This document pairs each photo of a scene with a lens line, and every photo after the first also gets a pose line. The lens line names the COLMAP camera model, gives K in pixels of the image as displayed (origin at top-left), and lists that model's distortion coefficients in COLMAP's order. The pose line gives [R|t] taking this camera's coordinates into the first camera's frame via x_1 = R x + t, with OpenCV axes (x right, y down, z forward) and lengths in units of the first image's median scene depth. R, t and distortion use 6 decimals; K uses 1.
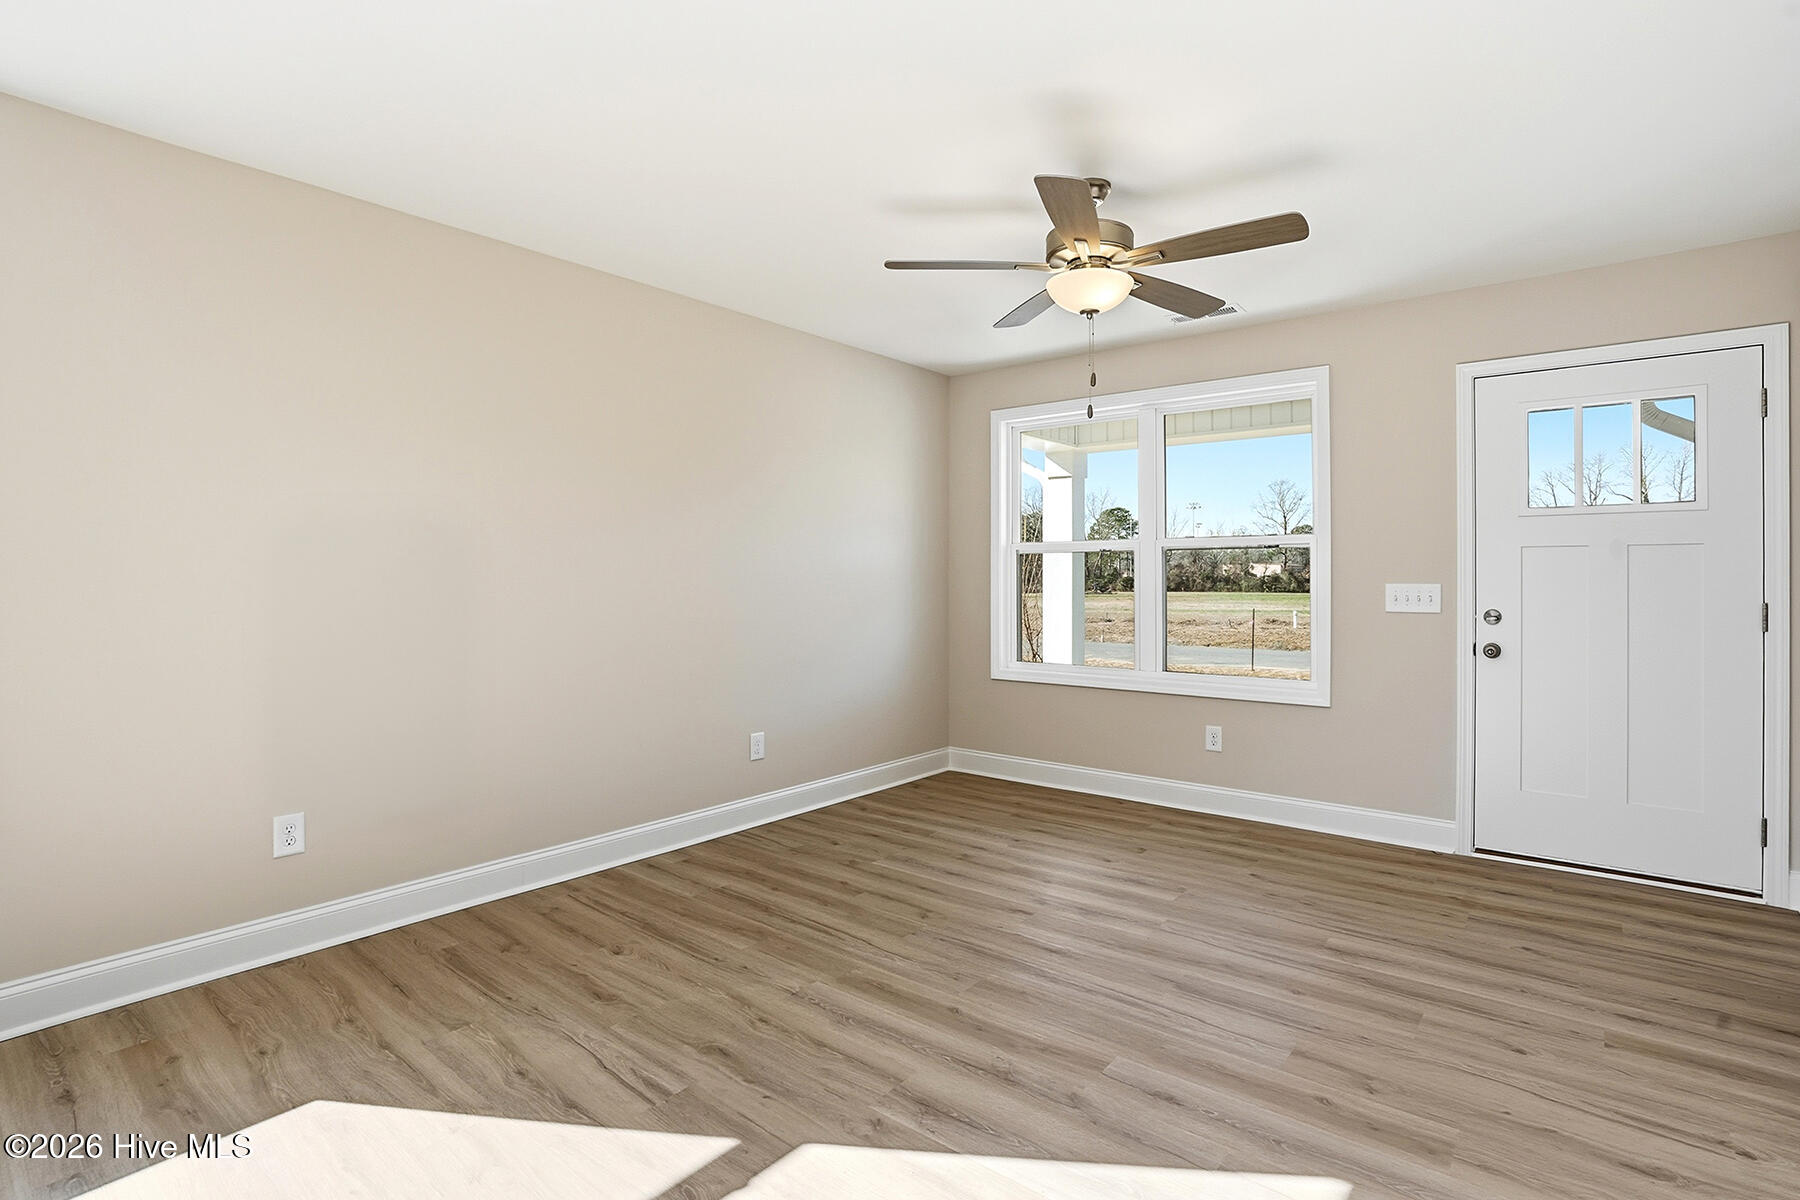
lens RADIAL K [[847.8, 0, 894.3], [0, 847.8, 588.9], [0, 0, 1]] dist [-0.028585, 0.004277]
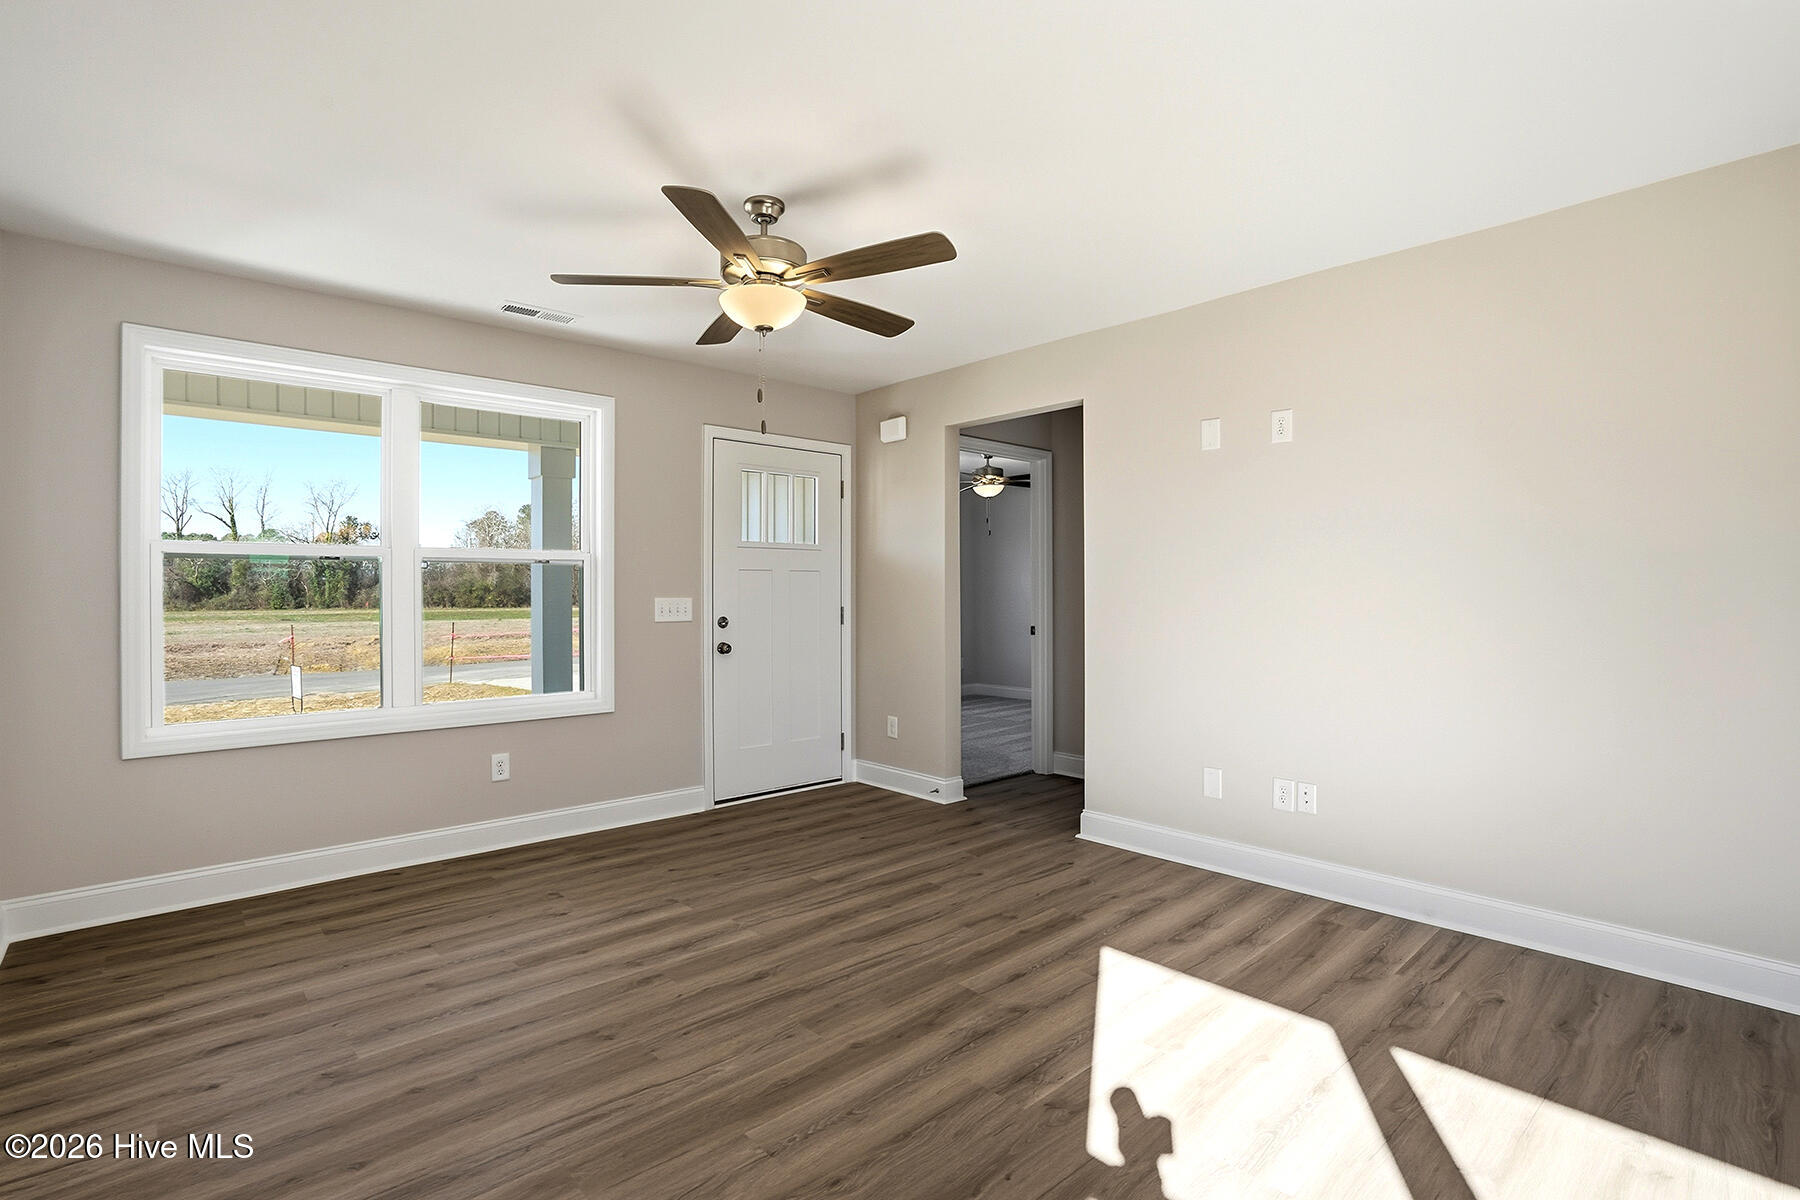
lens RADIAL K [[847.8, 0, 897.1], [0, 847.8, 599.9], [0, 0, 1]] dist [-0.028585, 0.004277]
pose [[0.145686, -0.003230, 0.989326, -0.655993], [0.010066, 0.999948, 0.001782, -0.002151], [-0.989280, 0.009699, 0.145711, 0.620631]]
